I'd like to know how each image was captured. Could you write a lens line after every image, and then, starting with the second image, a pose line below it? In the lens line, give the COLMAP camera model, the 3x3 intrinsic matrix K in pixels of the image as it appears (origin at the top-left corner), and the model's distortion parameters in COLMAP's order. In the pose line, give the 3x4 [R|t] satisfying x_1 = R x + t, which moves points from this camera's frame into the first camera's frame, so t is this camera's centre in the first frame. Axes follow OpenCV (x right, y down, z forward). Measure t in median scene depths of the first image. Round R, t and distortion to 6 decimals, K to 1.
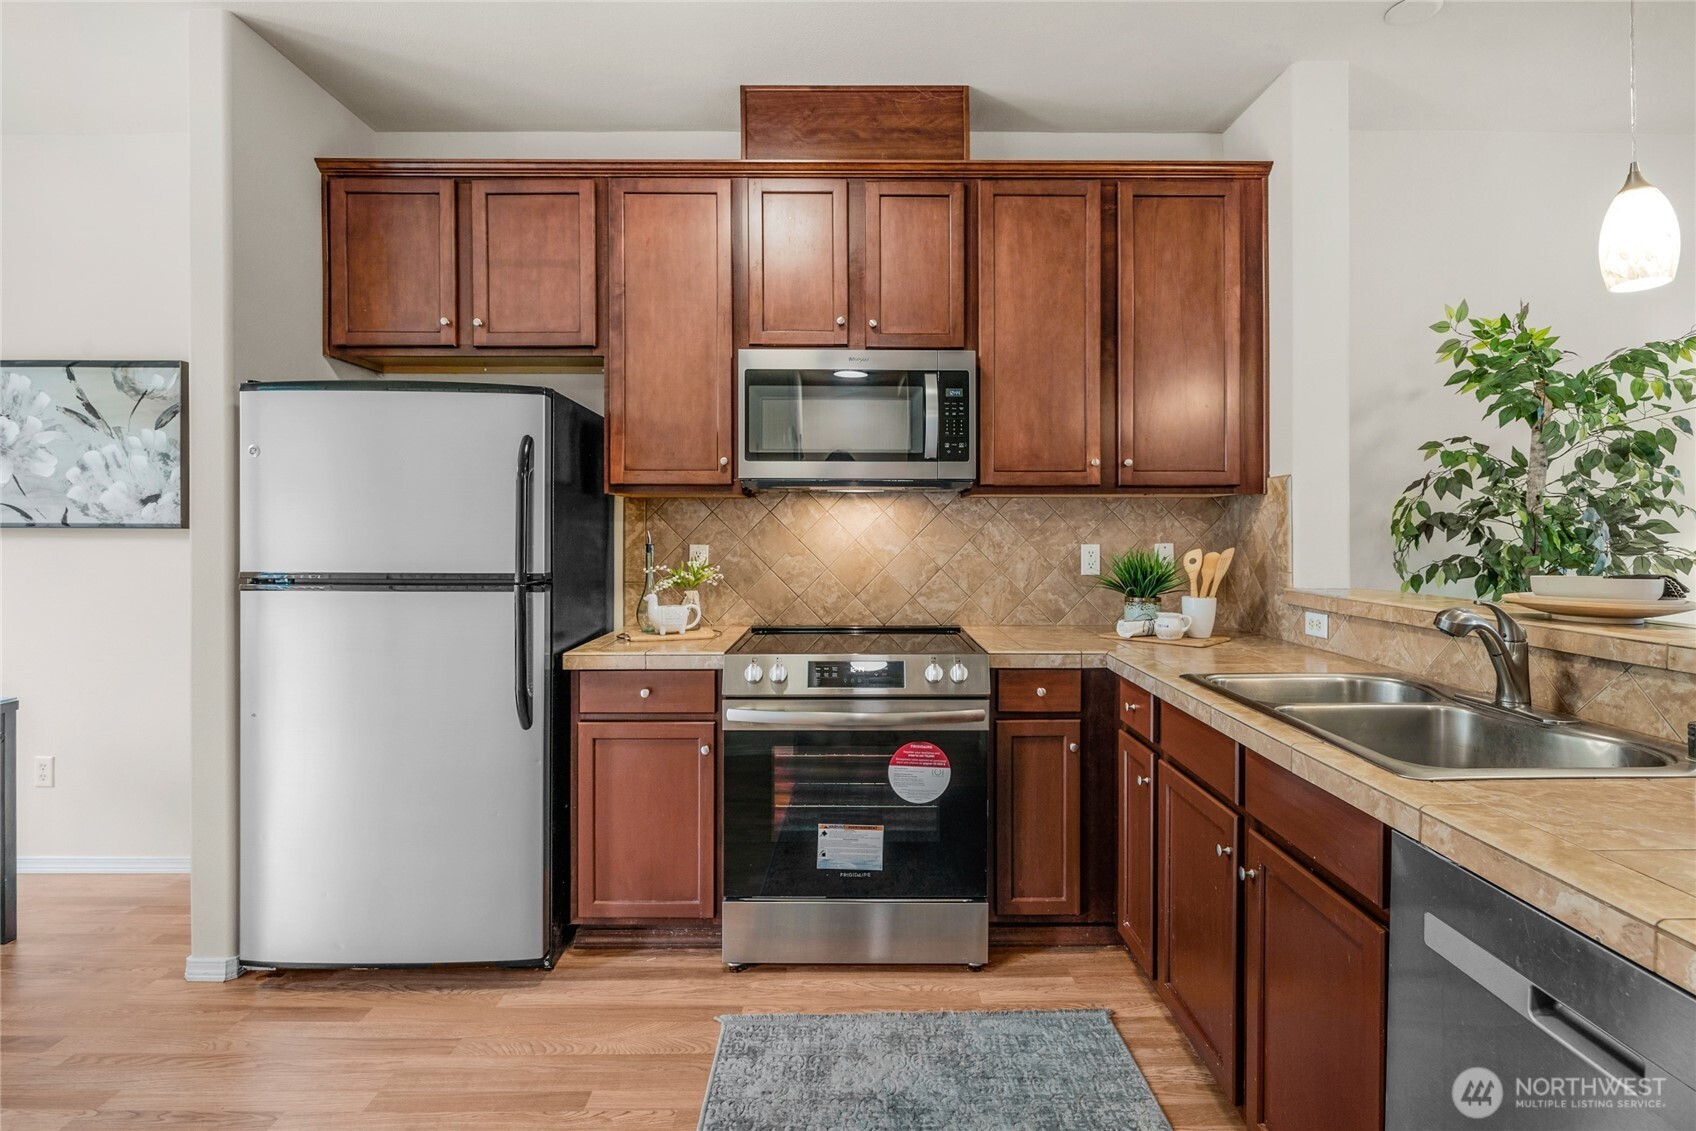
lens RADIAL K [[810.8, 0, 851.0], [0, 810.8, 541.6], [0, 0, 1]] dist [-0.005669, -0.000719]
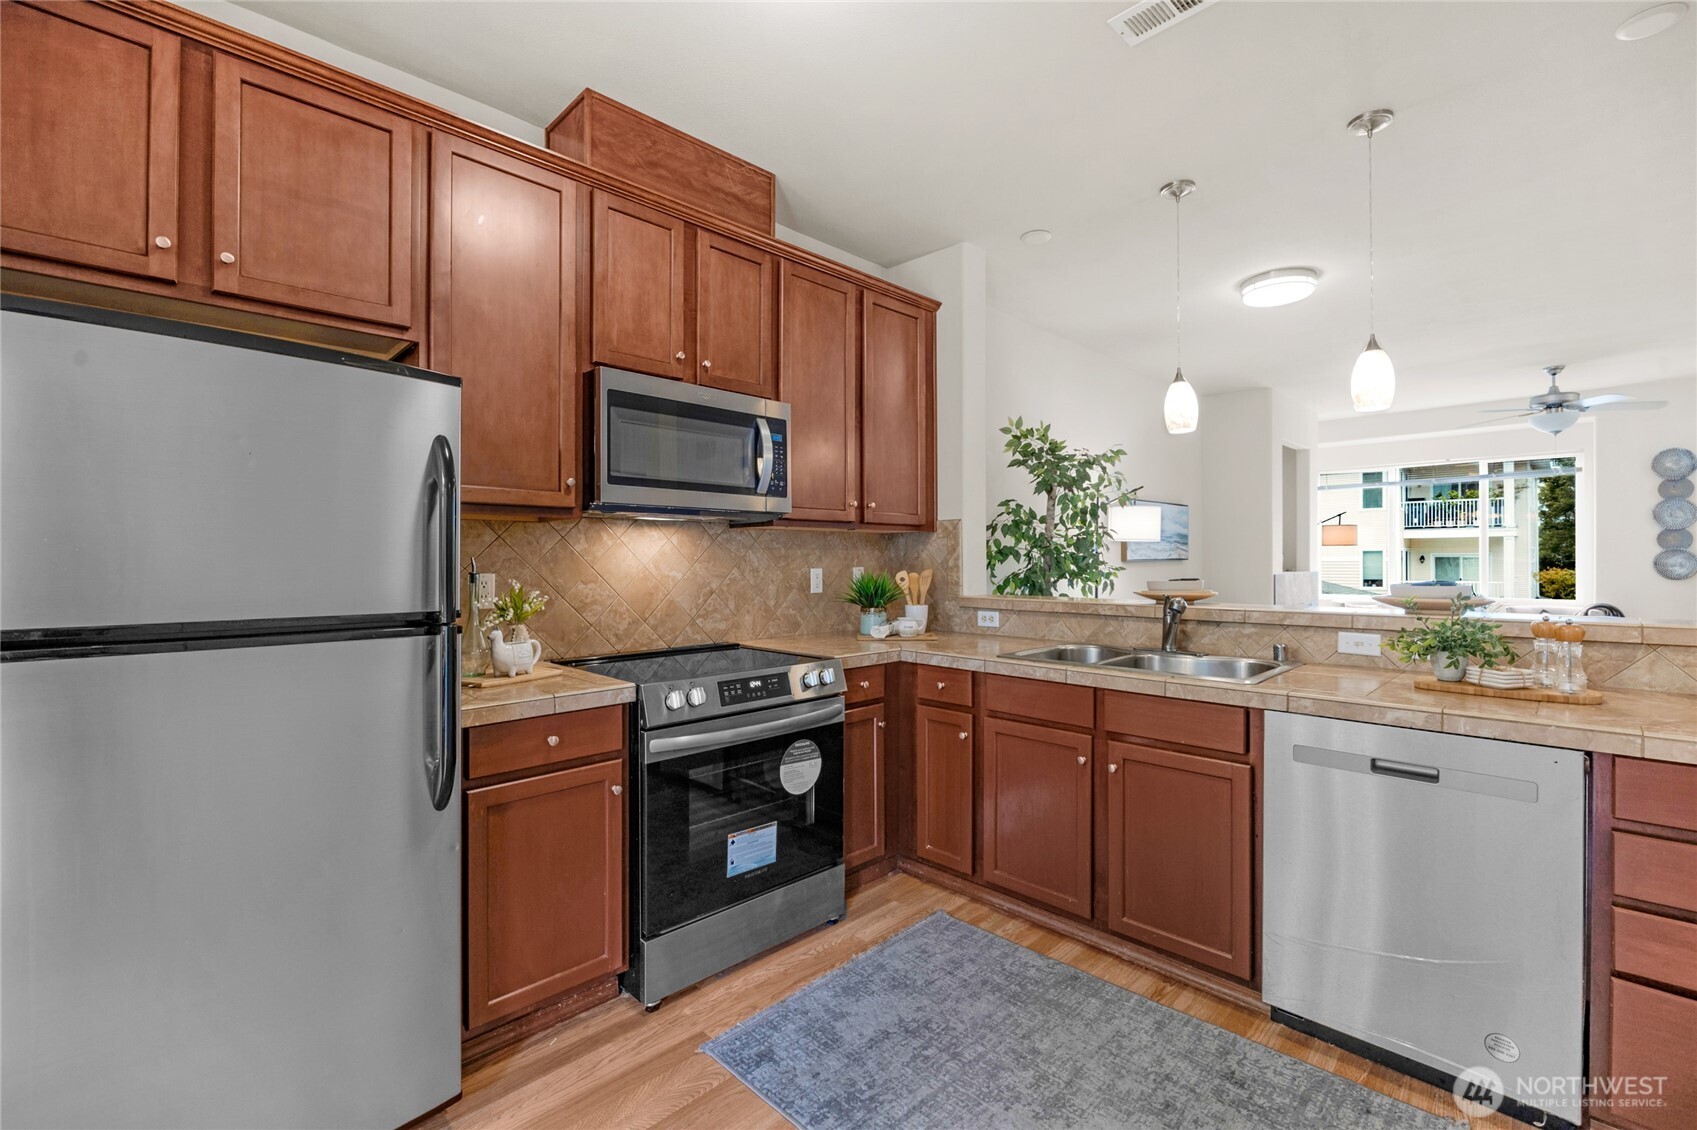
lens RADIAL K [[729.5, 0, 848.0], [0, 729.5, 564.3], [0, 0, 1]] dist [-0.005182, -0.000016]
pose [[0.717188, -0.007162, 0.696843, -0.508668], [0.011949, 0.999927, -0.002021, 0.000076], [-0.696777, 0.009776, 0.717221, 0.179932]]
